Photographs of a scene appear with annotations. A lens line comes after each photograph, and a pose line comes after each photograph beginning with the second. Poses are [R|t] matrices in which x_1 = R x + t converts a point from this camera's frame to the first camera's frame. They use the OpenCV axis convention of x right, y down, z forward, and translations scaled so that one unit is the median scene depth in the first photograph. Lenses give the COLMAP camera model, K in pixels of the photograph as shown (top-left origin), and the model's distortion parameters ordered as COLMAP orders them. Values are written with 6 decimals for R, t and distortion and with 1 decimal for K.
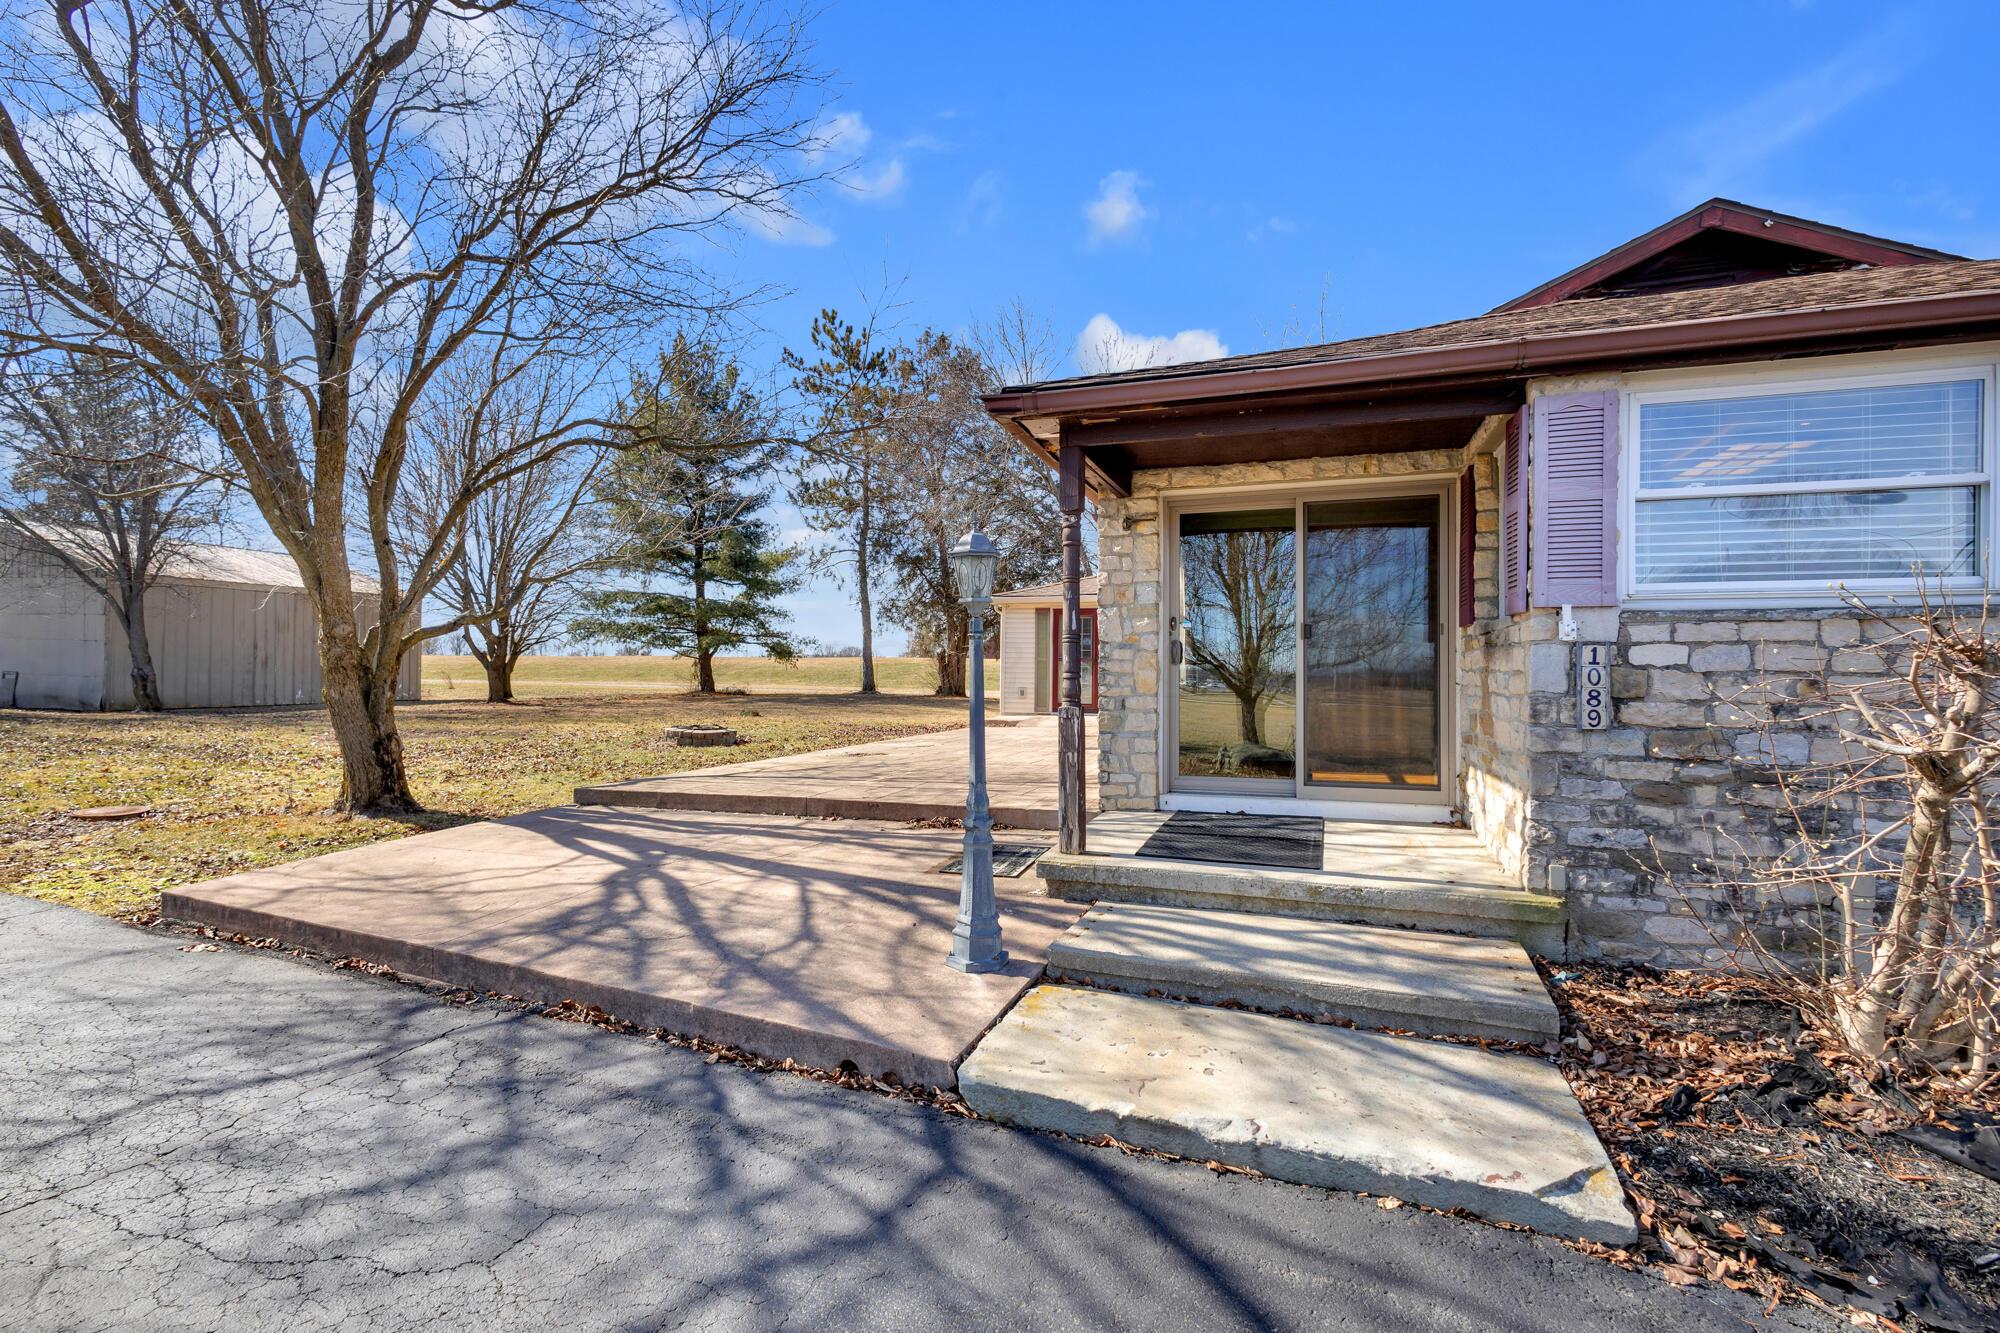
lens RADIAL K [[922.1, 0, 1006.5], [0, 922.1, 659.8], [0, 0, 1]] dist [0.000793, -0.001169]
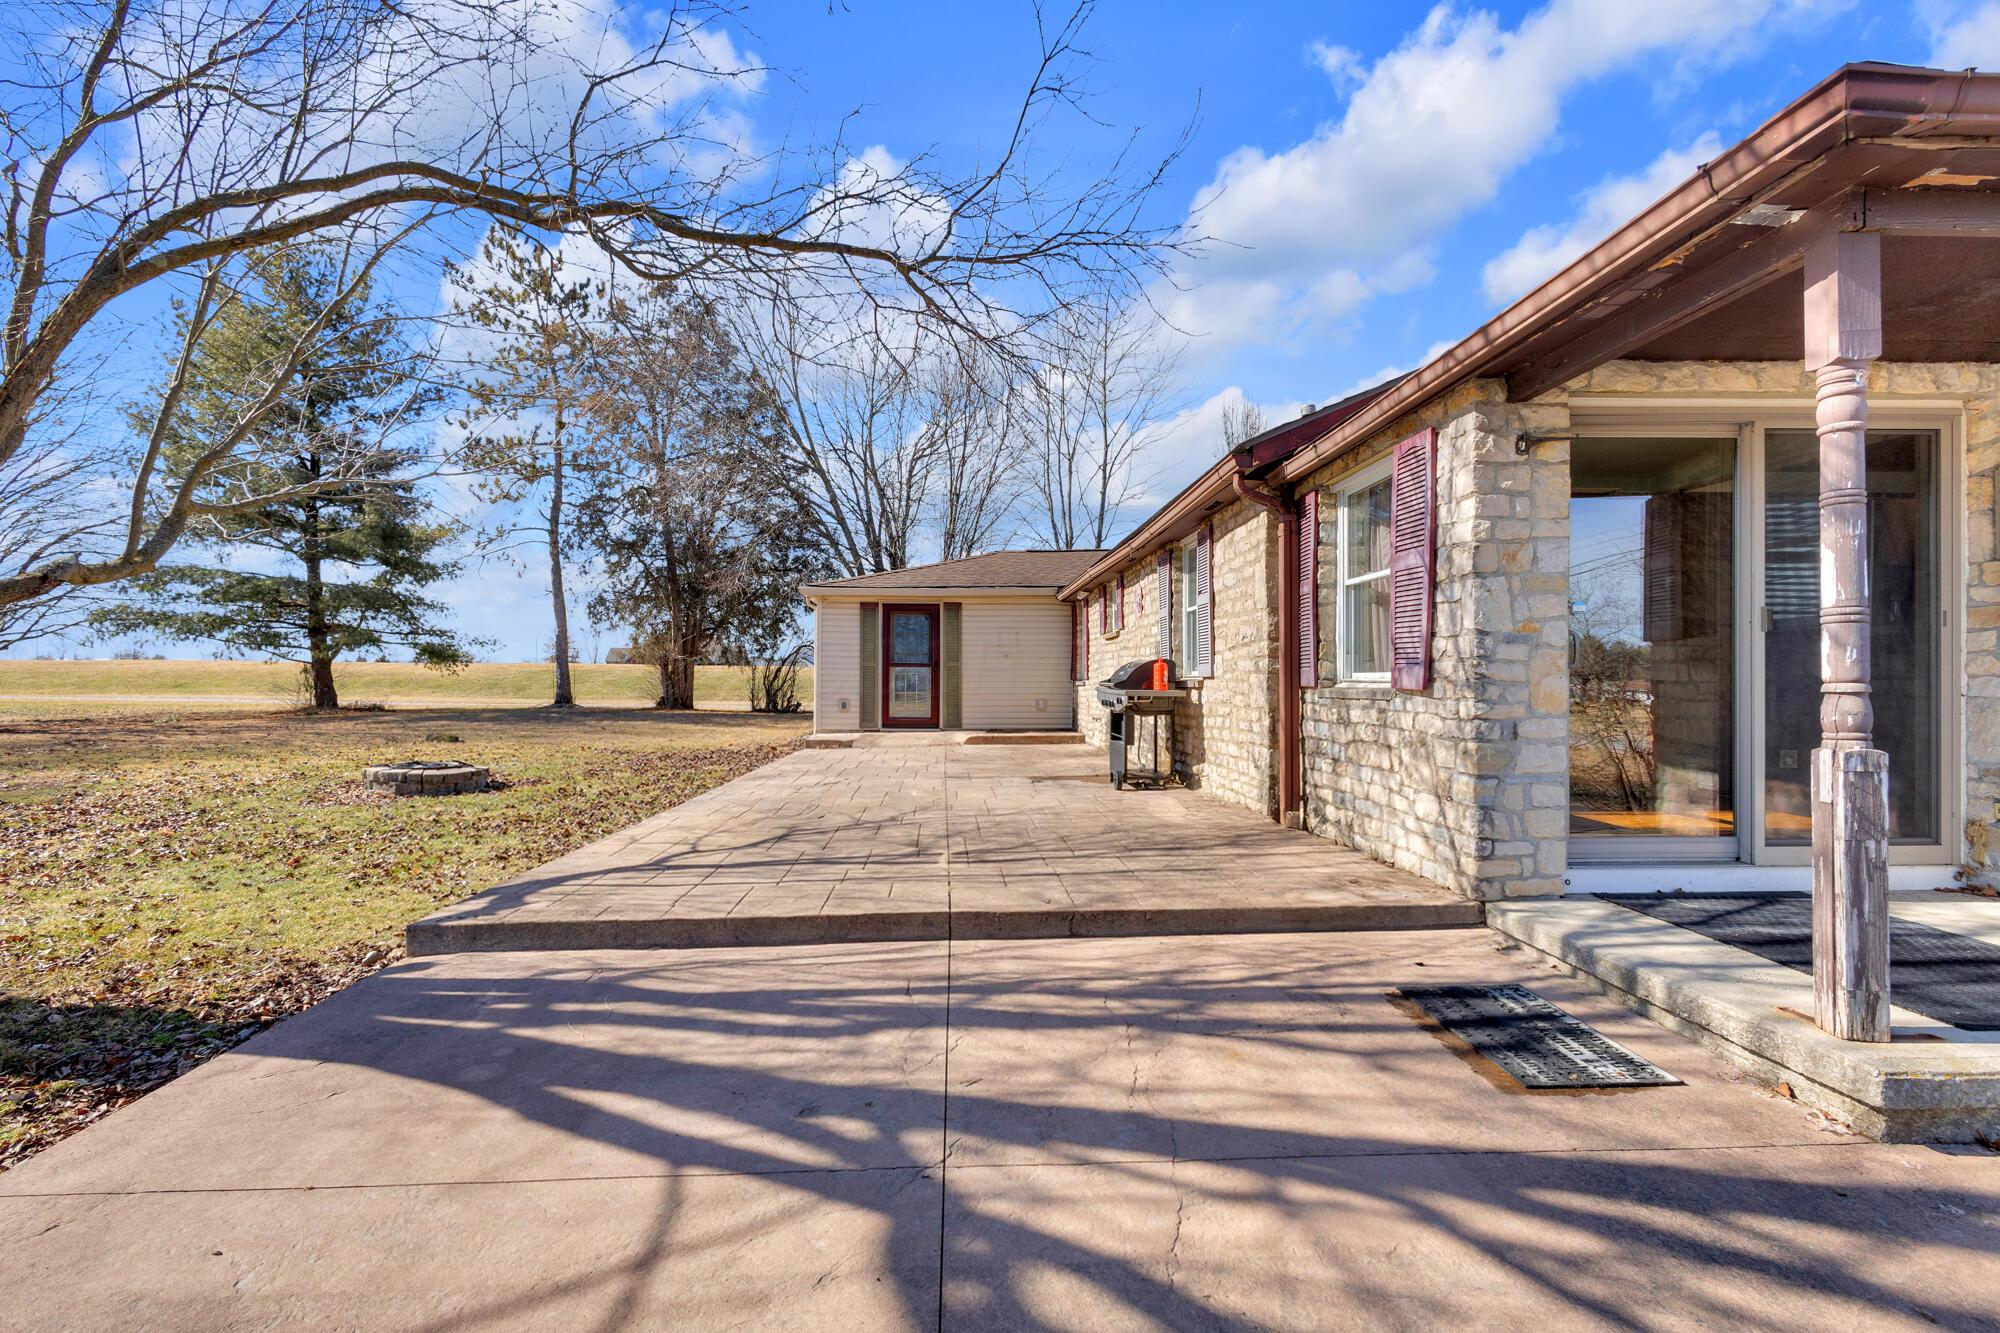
lens RADIAL K [[922.1, 0, 990.5], [0, 922.1, 682.3], [0, 0, 1]] dist [0.000793, -0.001169]
pose [[0.934176, -0.003110, 0.356800, -0.089695], [-0.002628, 0.999875, 0.015598, 0.001199], [-0.356804, -0.015509, 0.934050, 0.112311]]
